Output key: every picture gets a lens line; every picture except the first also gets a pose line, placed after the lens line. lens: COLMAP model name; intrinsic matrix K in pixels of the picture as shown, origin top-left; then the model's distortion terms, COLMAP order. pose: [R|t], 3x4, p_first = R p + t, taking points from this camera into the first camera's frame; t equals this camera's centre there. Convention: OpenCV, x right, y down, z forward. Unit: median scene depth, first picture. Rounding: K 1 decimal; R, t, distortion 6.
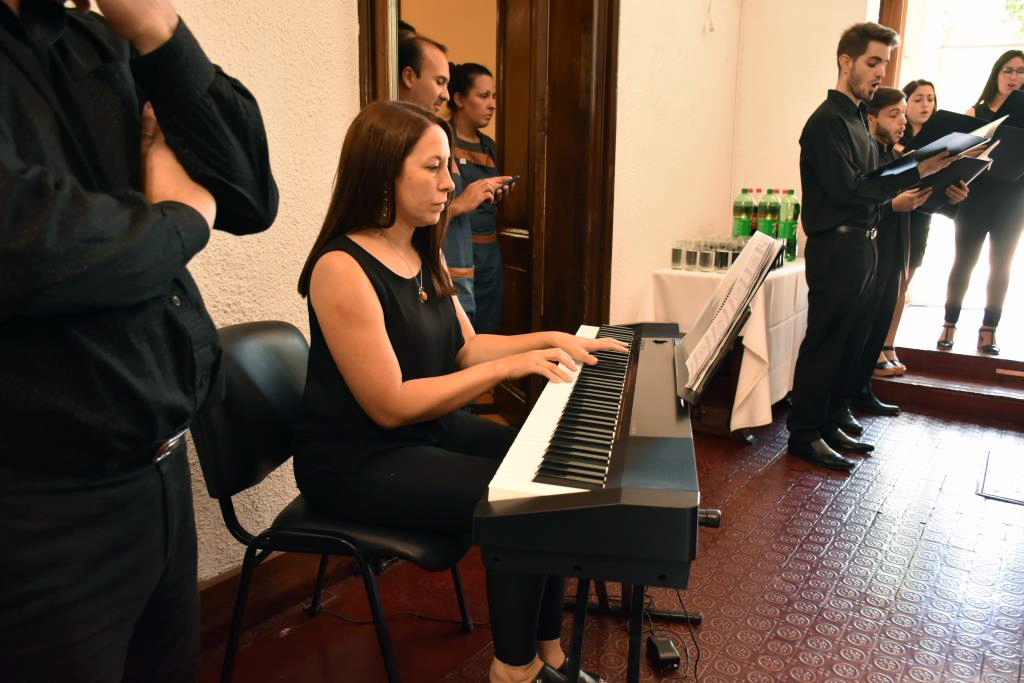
lens RADIAL K [[783.8, 0, 508.6], [0, 783.8, 347.0], [0, 0, 1]] dist [-0.023209, 0.000267]
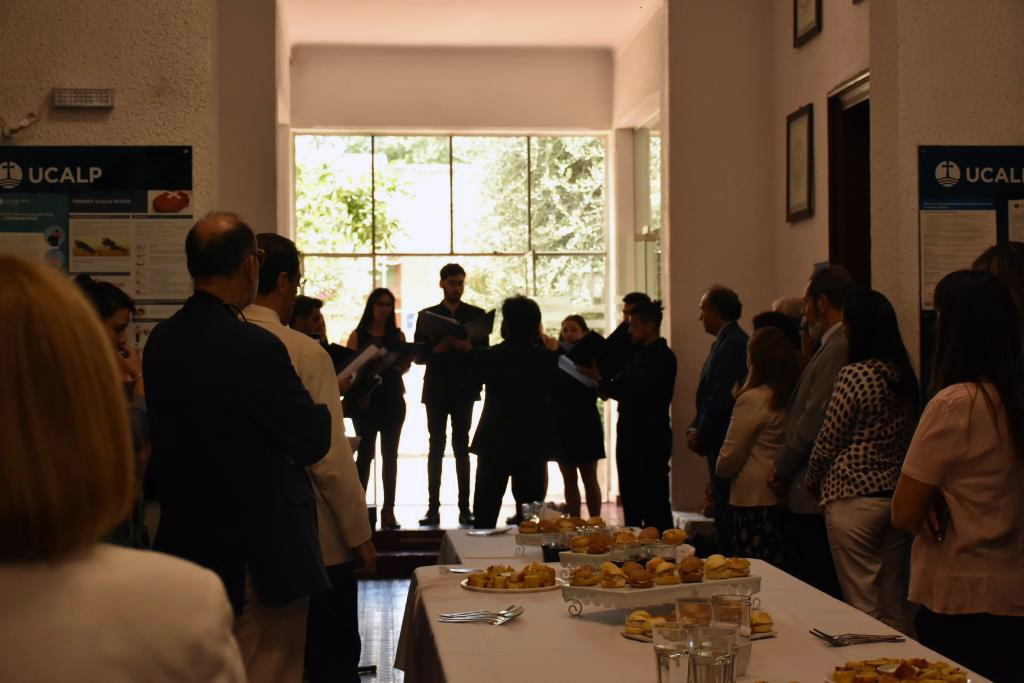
lens RADIAL K [[1754.7, 0, 509.3], [0, 1754.7, 342.7], [0, 0, 1]] dist [-0.000487, -0.116973]
pose [[0.773992, -0.015960, 0.632995, -1.056370], [0.148073, 0.976526, -0.156434, 0.196859], [-0.615639, 0.214809, 0.758186, -1.361738]]
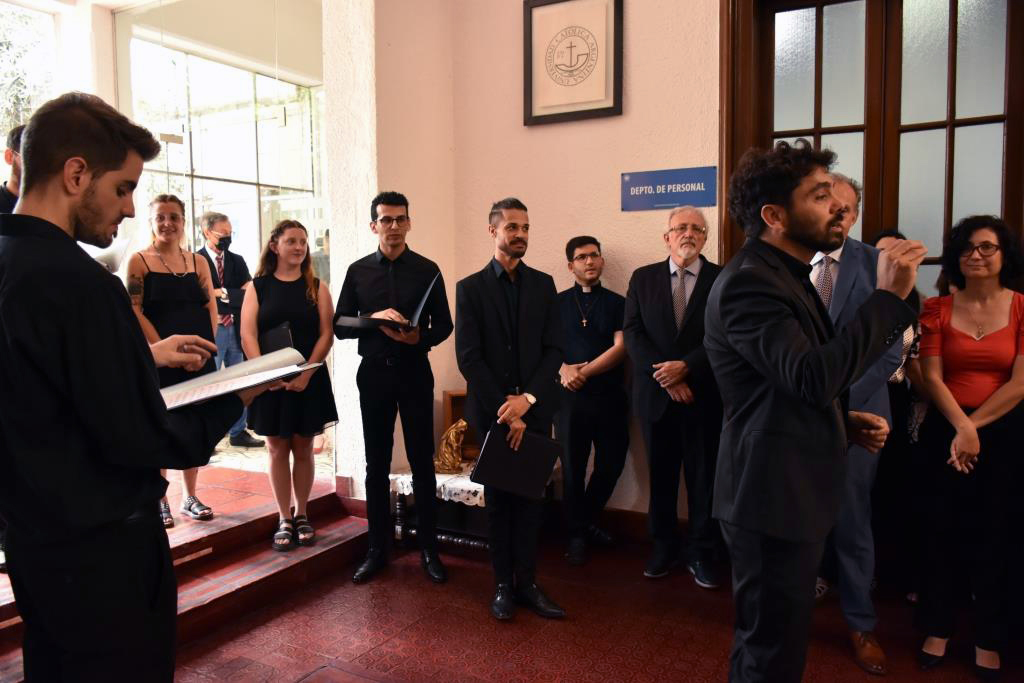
lens RADIAL K [[789.4, 0, 504.4], [0, 789.4, 340.1], [0, 0, 1]] dist [0.001812, -0.047049]
pose [[-0.082040, -0.097059, 0.991892, -0.053955], [0.205858, 0.972134, 0.112152, -0.201348], [-0.975137, 0.213389, -0.059773, 0.603598]]
